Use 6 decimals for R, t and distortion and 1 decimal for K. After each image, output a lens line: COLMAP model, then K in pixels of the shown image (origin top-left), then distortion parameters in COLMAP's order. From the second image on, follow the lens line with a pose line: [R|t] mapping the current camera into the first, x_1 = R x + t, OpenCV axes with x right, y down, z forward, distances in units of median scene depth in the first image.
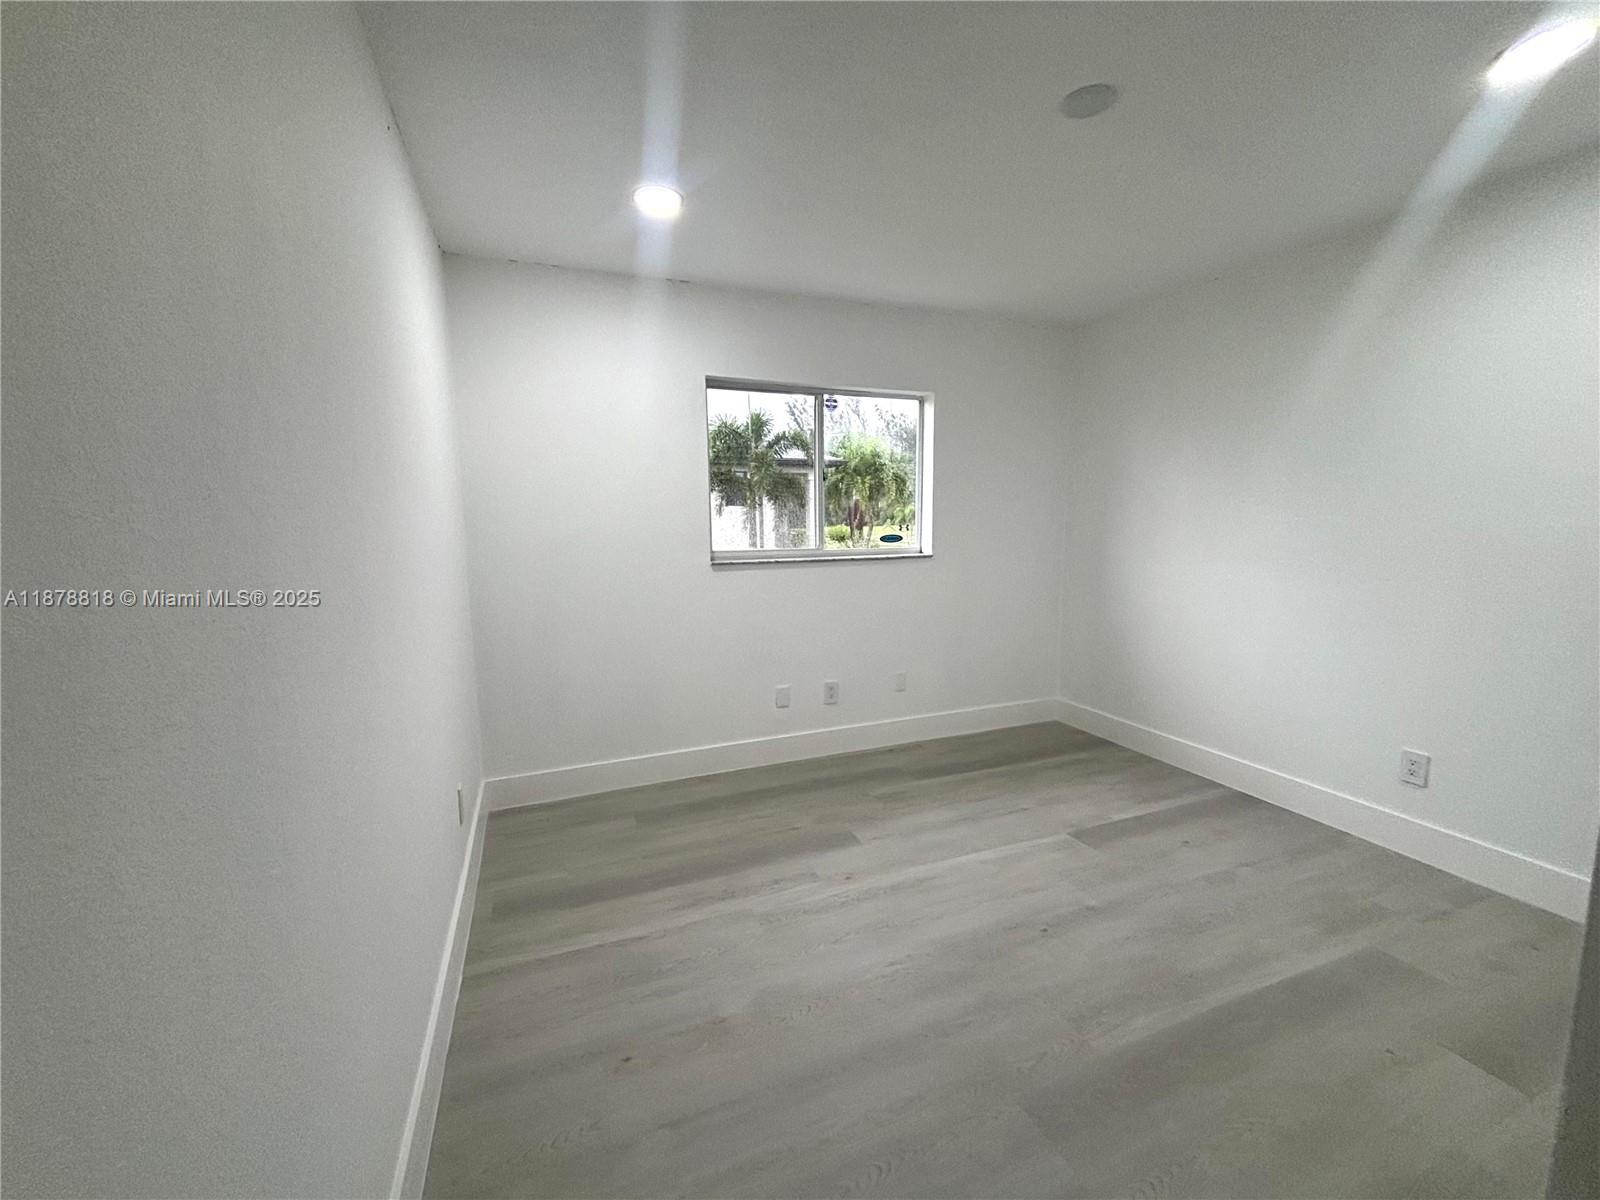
lens RADIAL K [[642.6, 0, 797.1], [0, 642.6, 601.6], [0, 0, 1]] dist [0.001083, -0.000279]
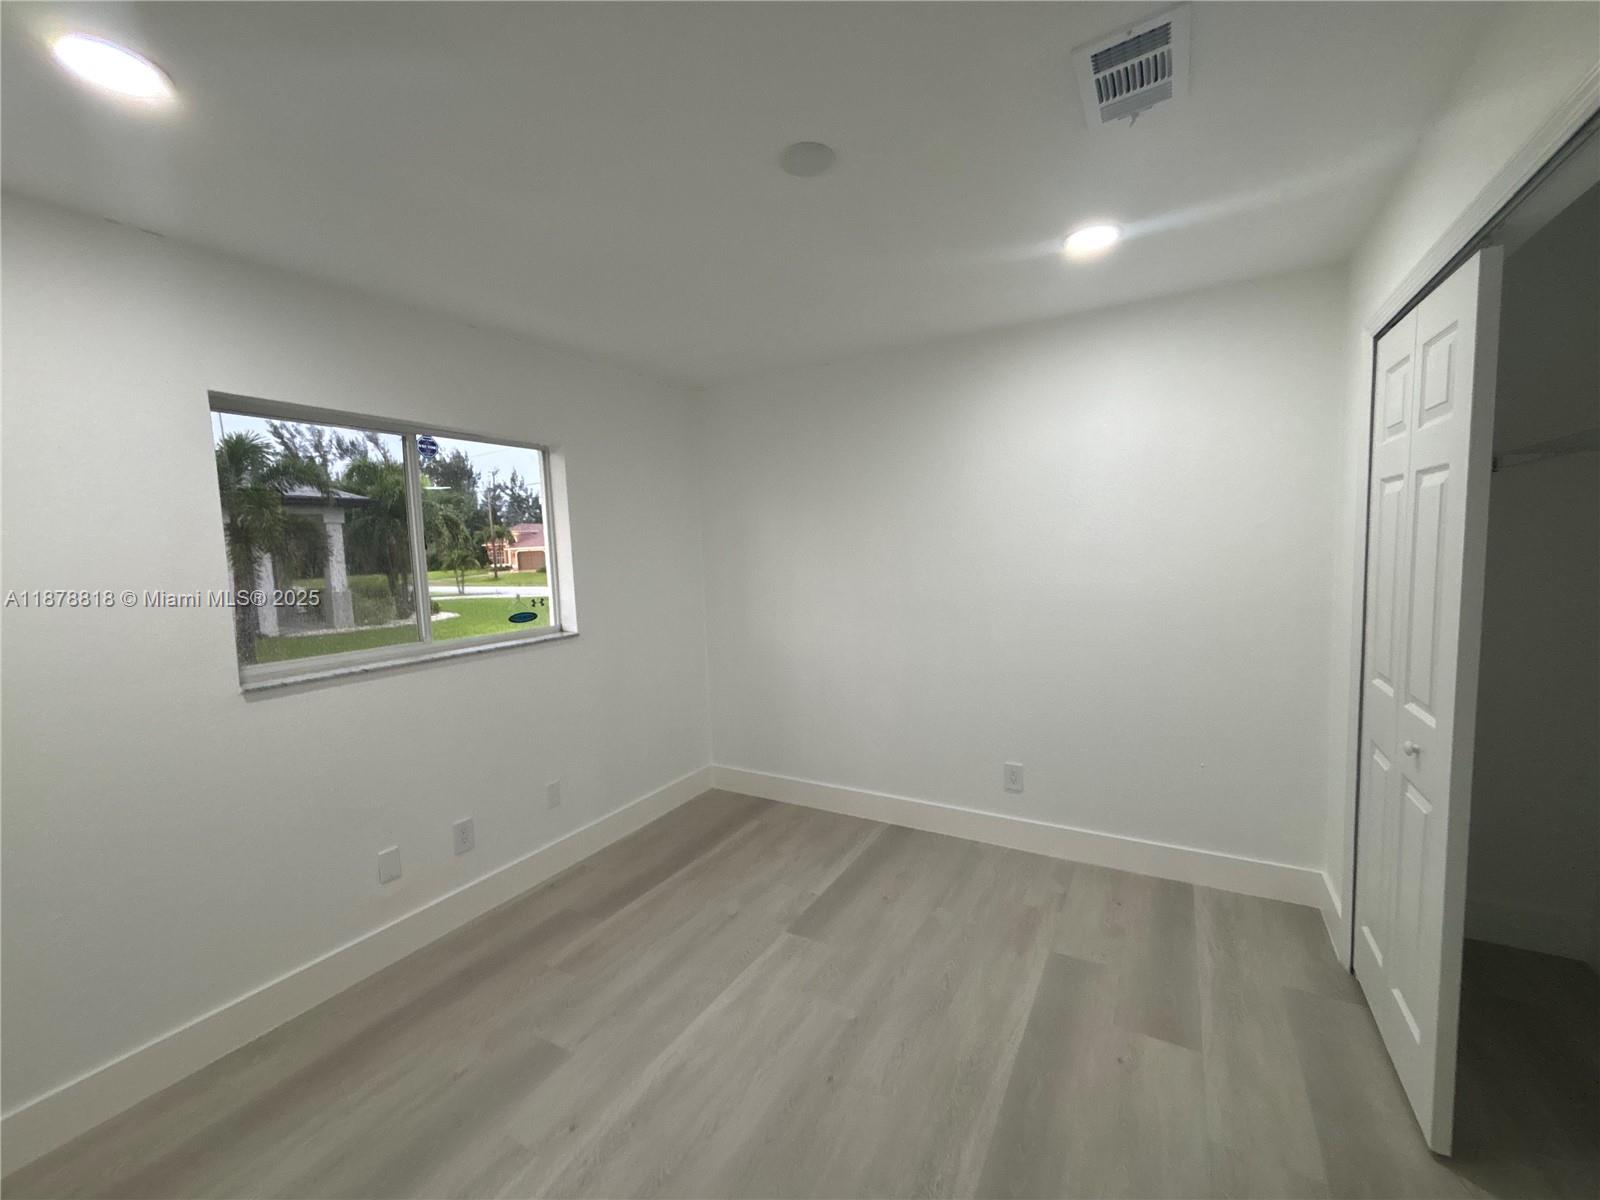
lens RADIAL K [[642.6, 0, 797.1], [0, 642.6, 601.6], [0, 0, 1]] dist [0.001083, -0.000279]
pose [[0.787208, -0.069474, 0.612762, -0.084384], [0.106227, 0.994058, -0.023764, -0.071239], [-0.607470, 0.083800, 0.789910, 0.177397]]
